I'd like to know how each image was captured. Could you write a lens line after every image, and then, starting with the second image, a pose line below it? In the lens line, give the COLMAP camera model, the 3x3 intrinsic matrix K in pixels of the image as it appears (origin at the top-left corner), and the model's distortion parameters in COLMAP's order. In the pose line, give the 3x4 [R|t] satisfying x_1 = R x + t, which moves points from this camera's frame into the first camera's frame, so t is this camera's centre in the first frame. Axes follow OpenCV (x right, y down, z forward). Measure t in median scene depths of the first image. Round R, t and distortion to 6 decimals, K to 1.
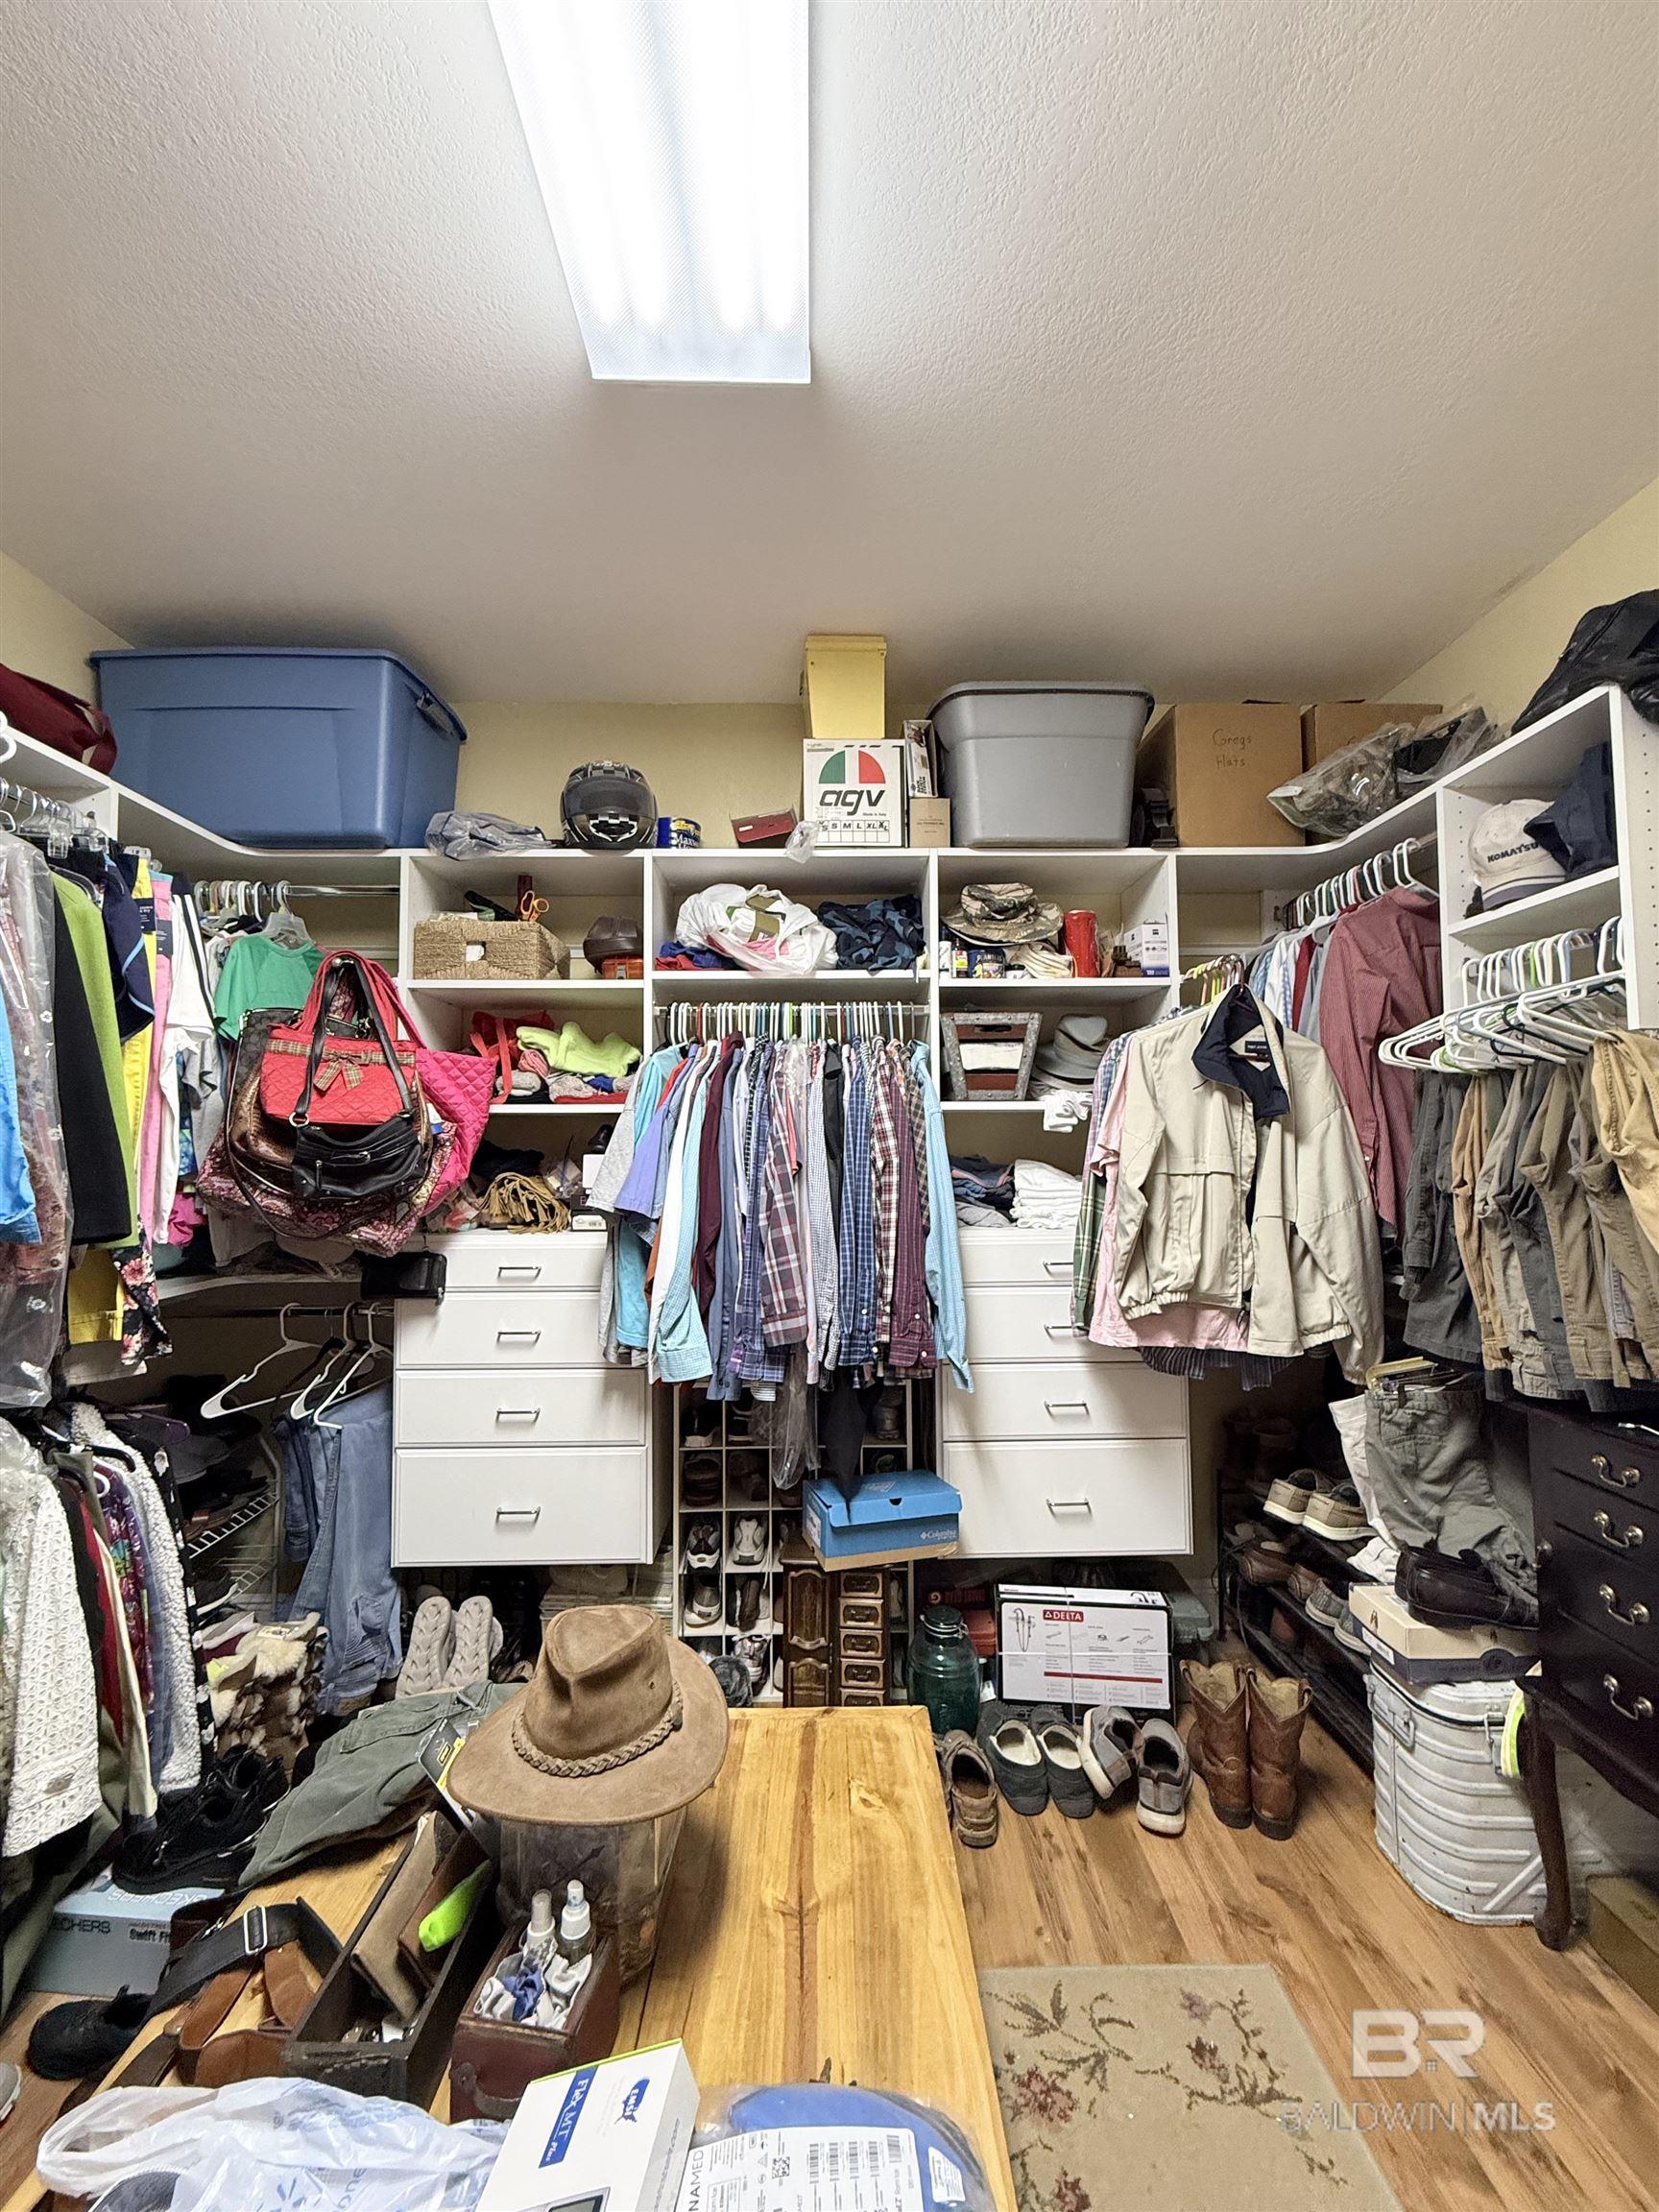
lens RADIAL K [[881.3, 0, 829.2], [0, 881.3, 1101.8], [0, 0, 1]] dist [-0.001564, 0.000722]
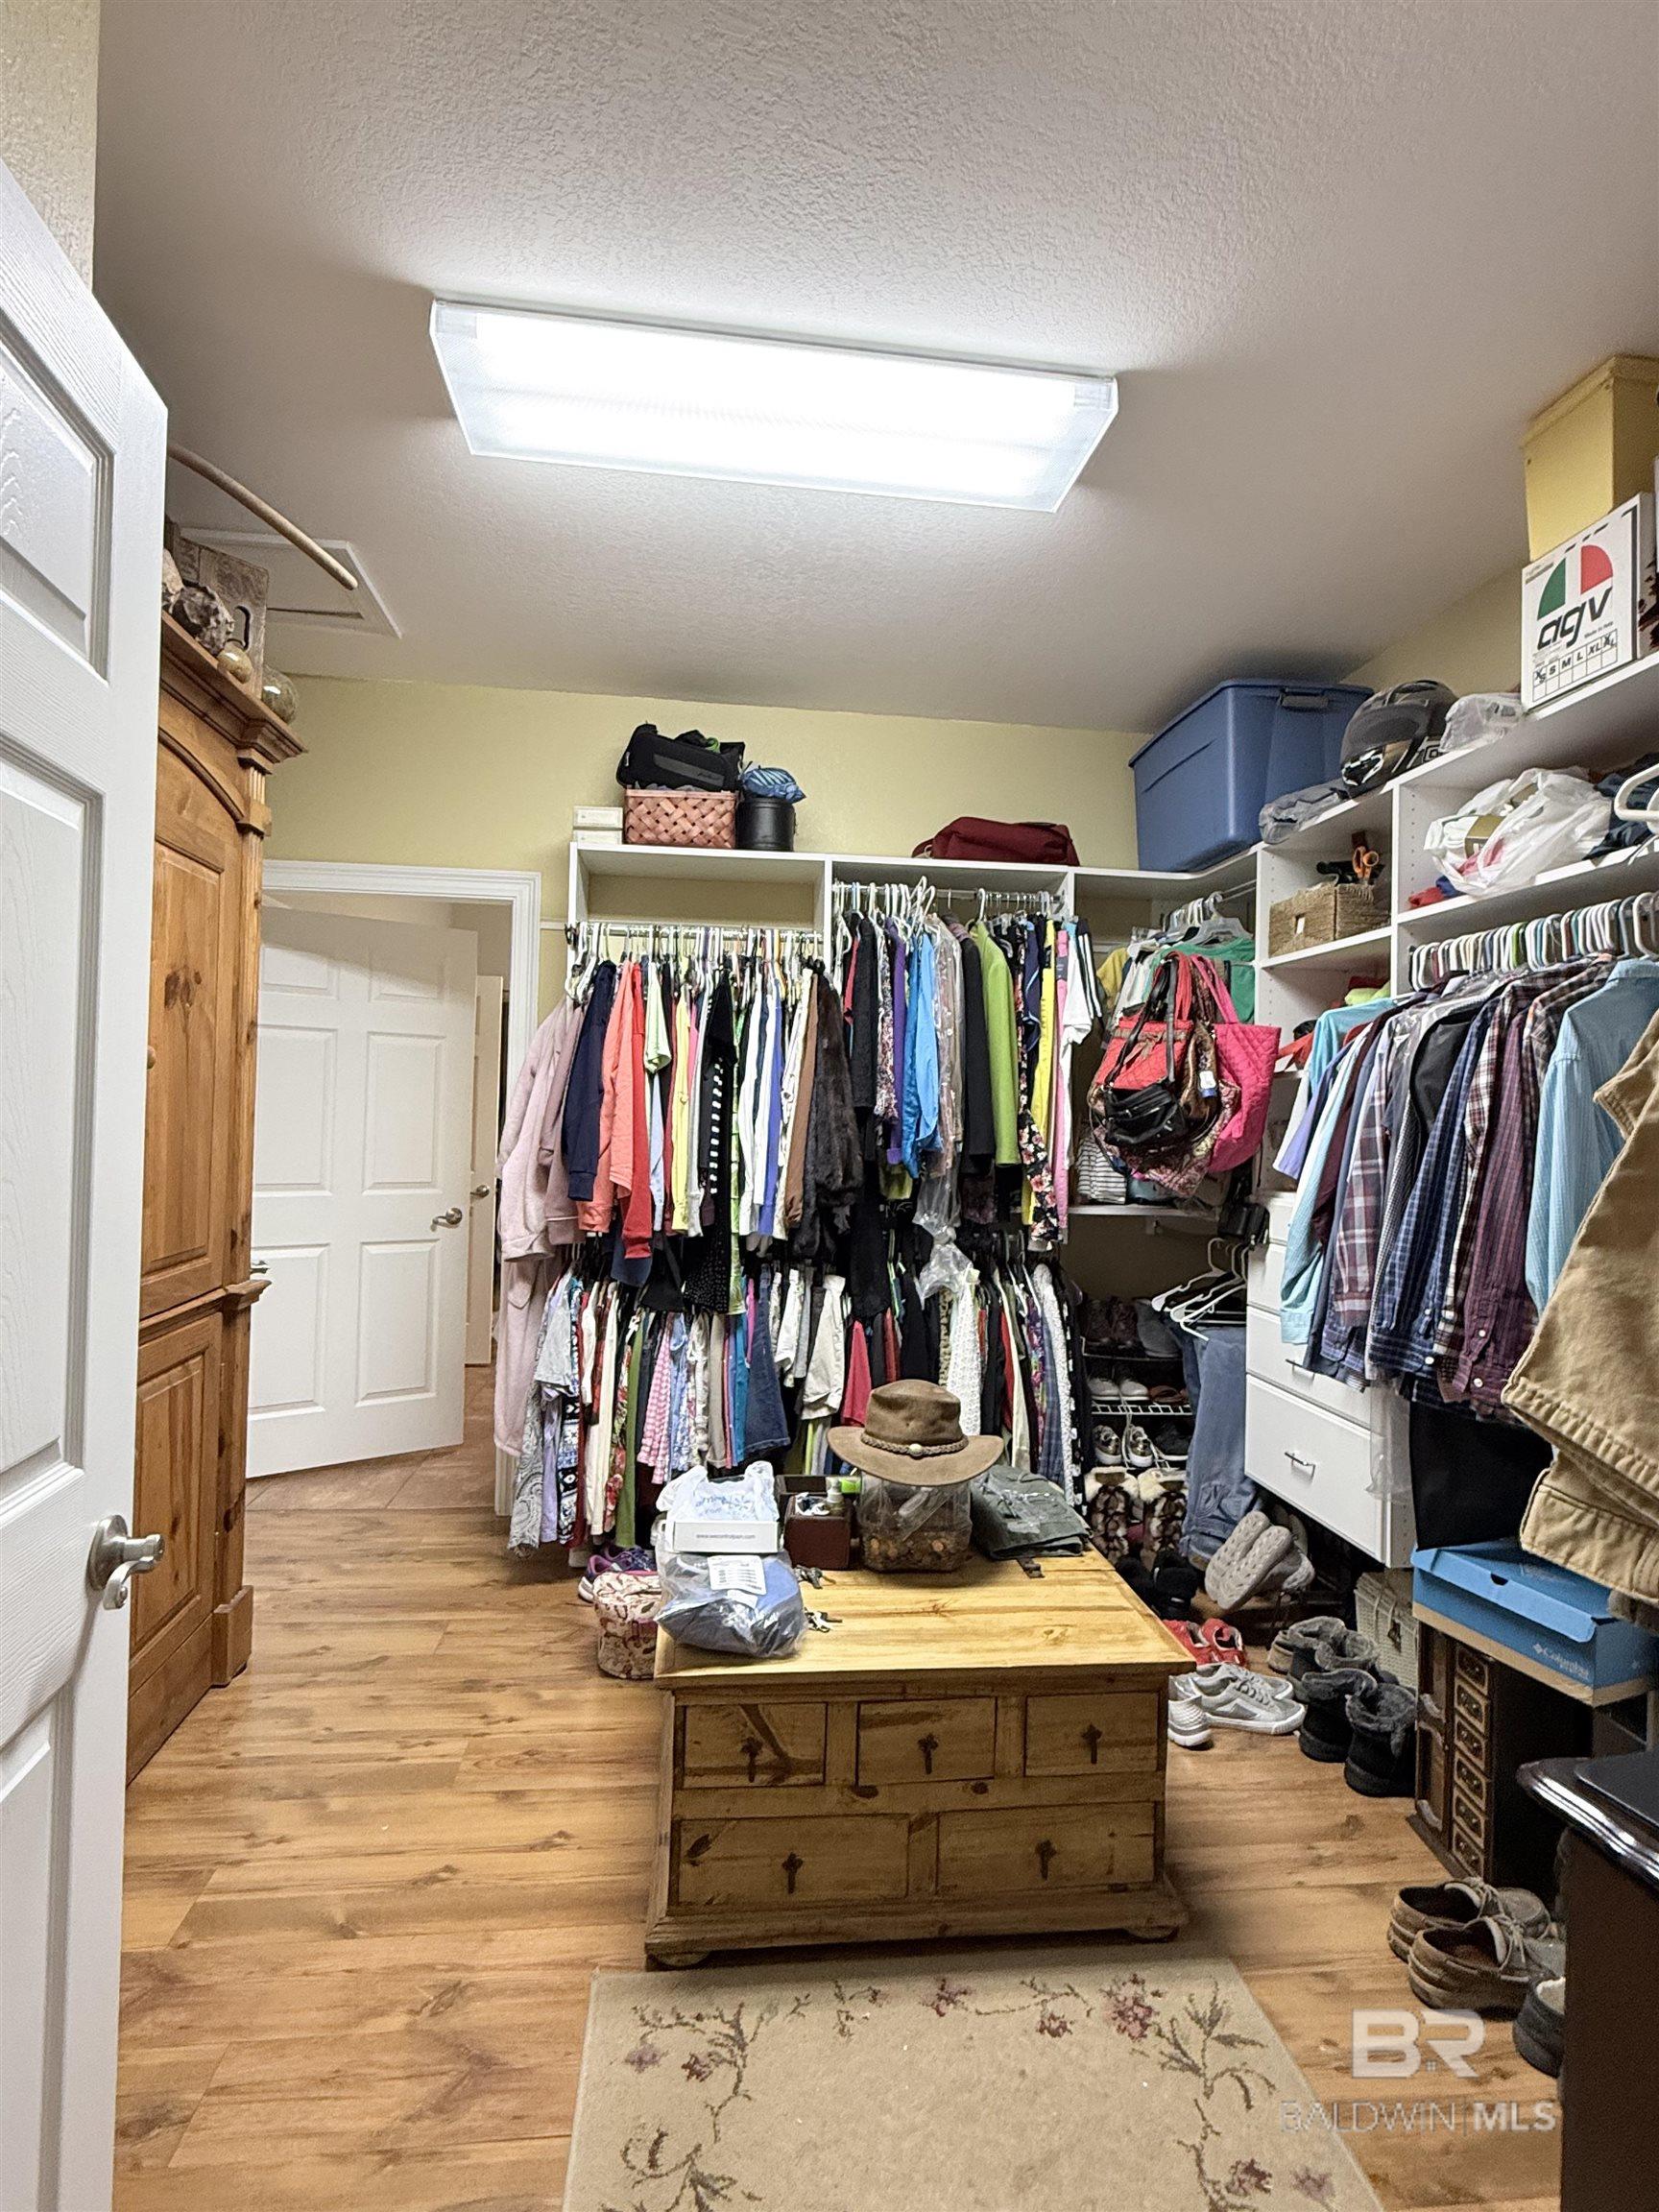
lens RADIAL K [[1108.1, 0, 833.3], [0, 1108.1, 1103.0], [0, 0, 1]] dist [-0.003241, 0.000419]
pose [[0.111273, -0.004365, -0.993780, 0.852844], [0.024074, 0.999709, -0.001695, 0.031112], [0.993498, -0.023736, 0.111346, 0.304667]]
